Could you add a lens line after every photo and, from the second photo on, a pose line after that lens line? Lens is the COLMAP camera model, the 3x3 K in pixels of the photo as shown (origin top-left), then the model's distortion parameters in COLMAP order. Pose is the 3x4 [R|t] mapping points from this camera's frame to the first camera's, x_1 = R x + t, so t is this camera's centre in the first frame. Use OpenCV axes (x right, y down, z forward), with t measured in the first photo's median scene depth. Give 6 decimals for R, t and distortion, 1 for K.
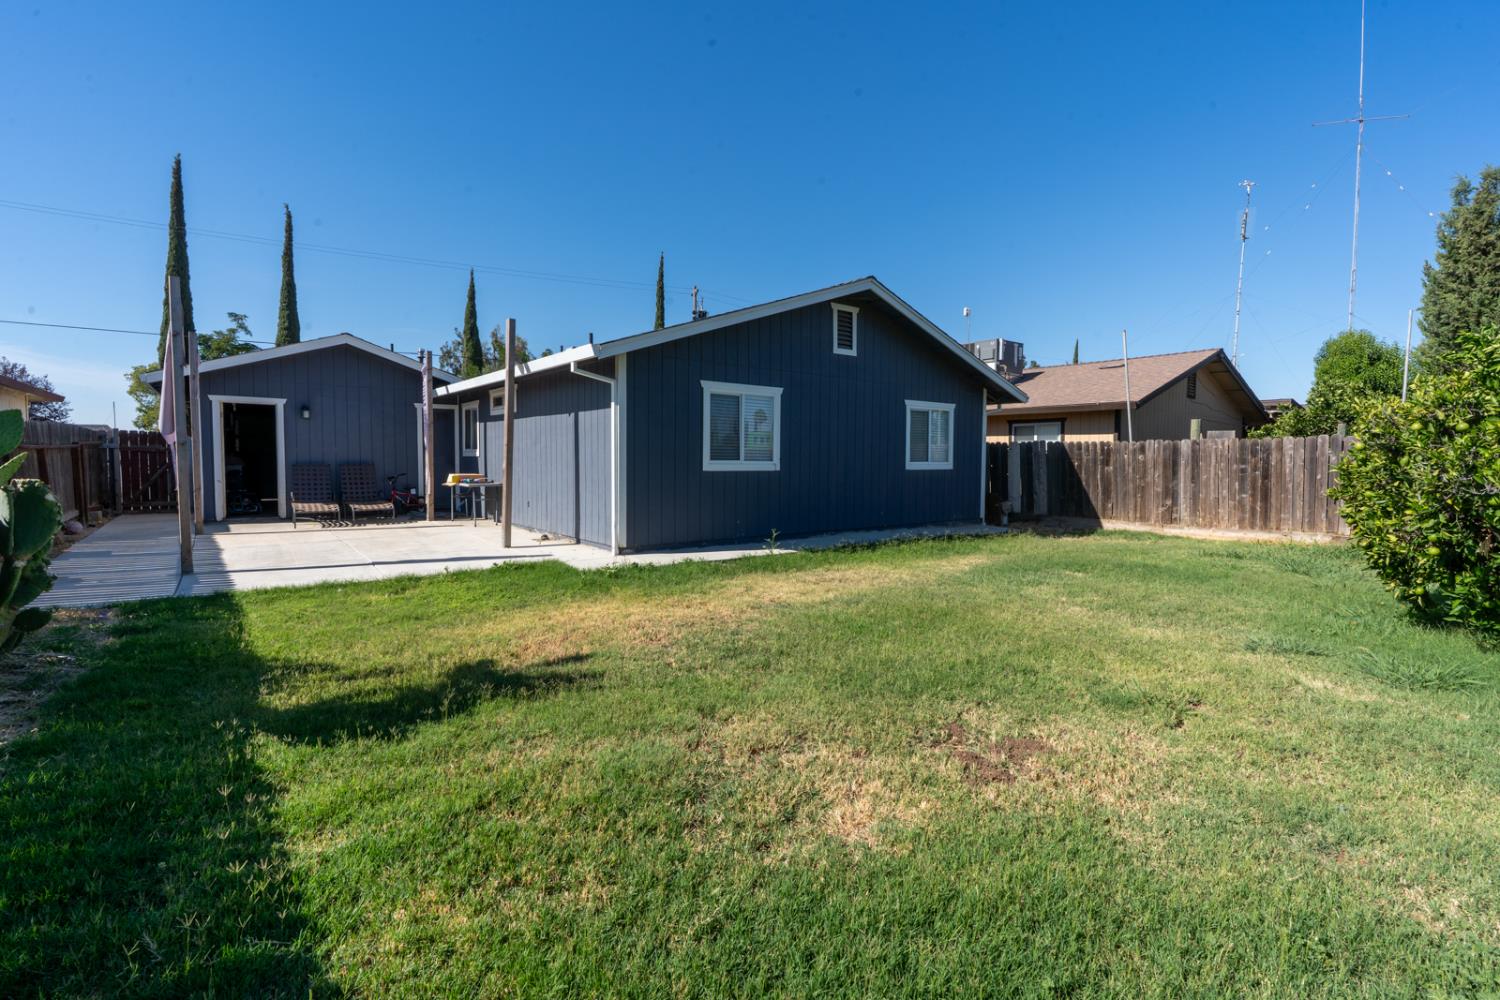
lens RADIAL K [[689.0, 0, 752.9], [0, 689.0, 492.5], [0, 0, 1]] dist [0.002311, 0.000304]
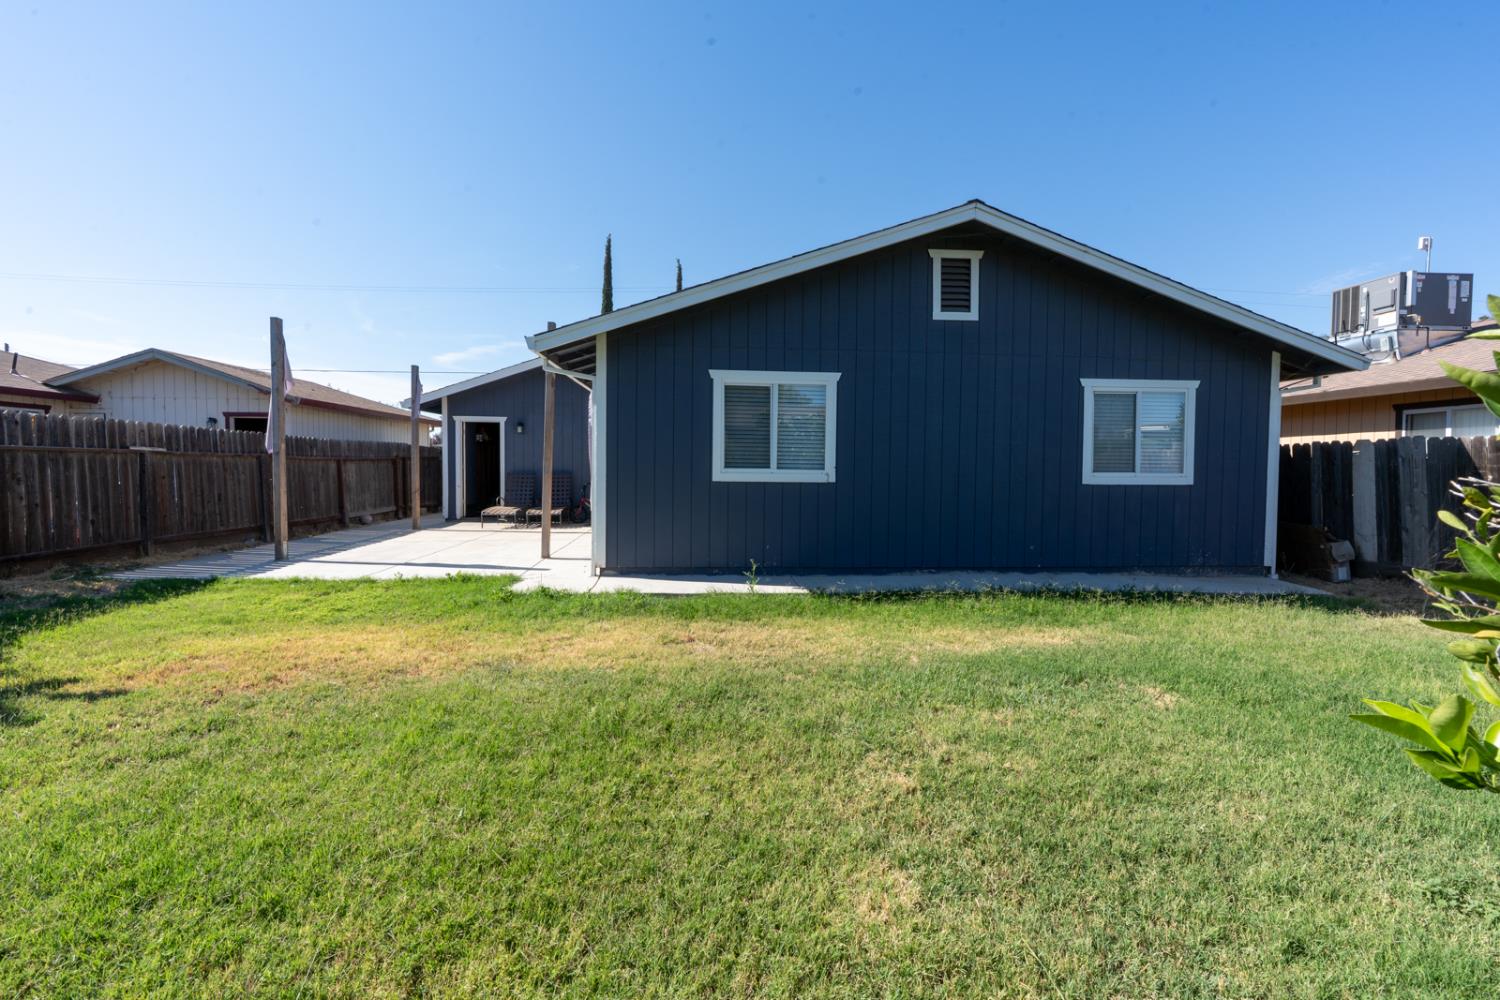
lens RADIAL K [[680.8, 0, 750.0], [0, 680.8, 500.0], [0, 0, 1]] dist [-0.002912, -0.000340]
pose [[0.829635, 0.026042, -0.557699, 0.324827], [-0.029909, 0.999550, 0.002183, -0.009697], [0.557505, 0.014869, 0.830040, 0.281259]]
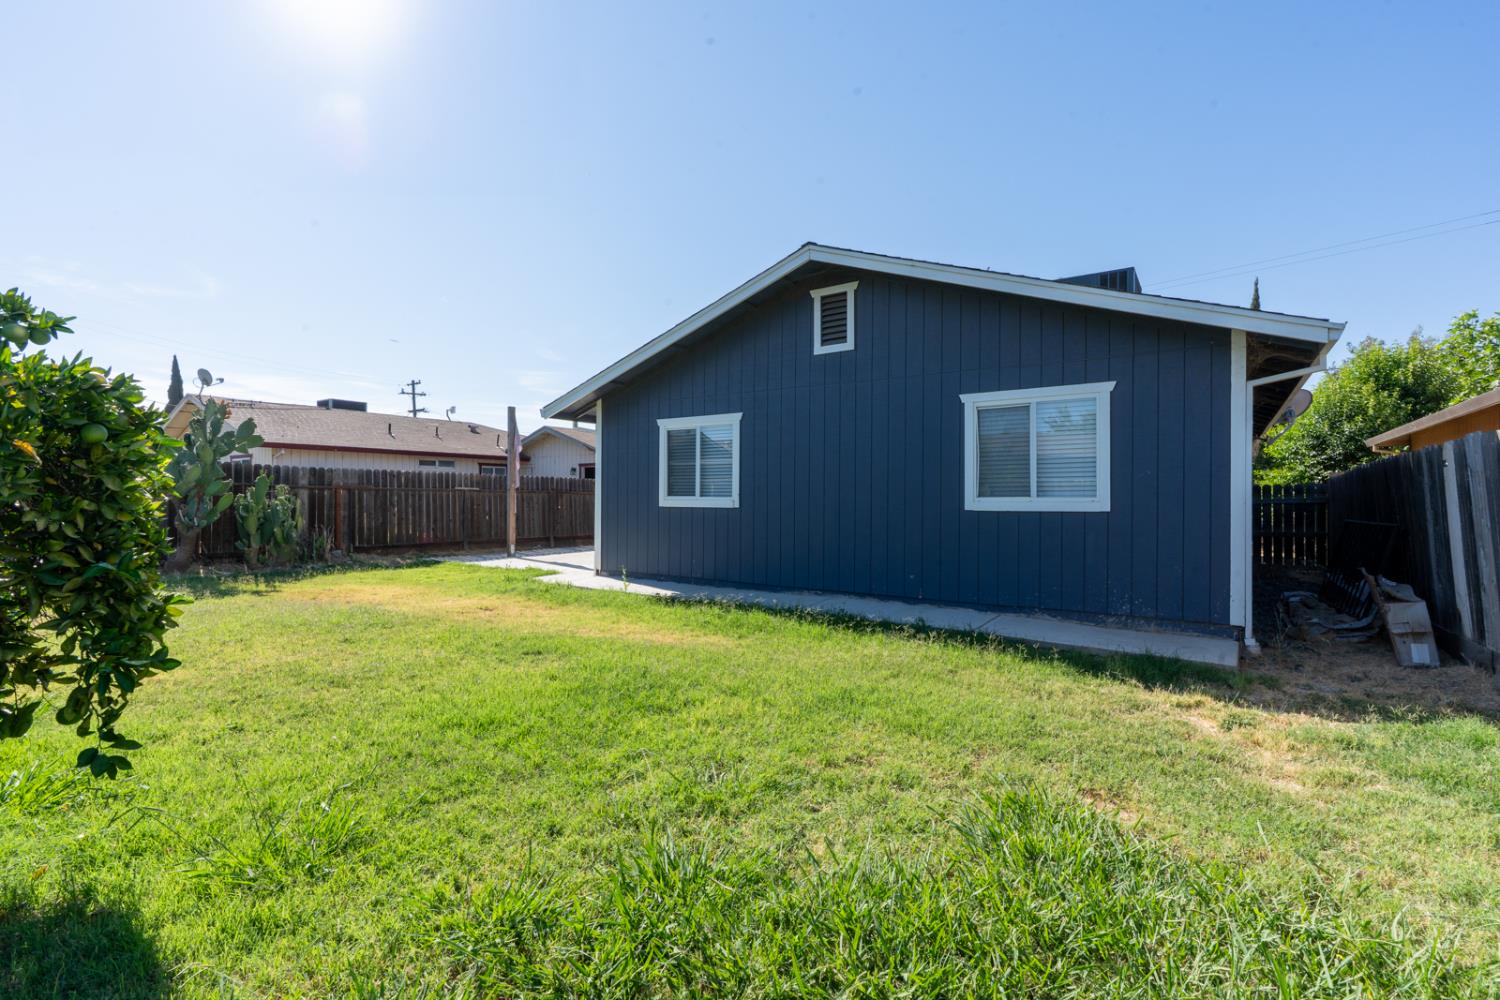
lens RADIAL K [[680.8, 0, 750.0], [0, 680.8, 500.0], [0, 0, 1]] dist [-0.002912, -0.000340]
pose [[0.295408, -0.005403, -0.955356, 0.738870], [-0.047146, 0.998683, -0.020226, -0.021176], [0.954207, 0.051016, 0.294765, 0.651976]]
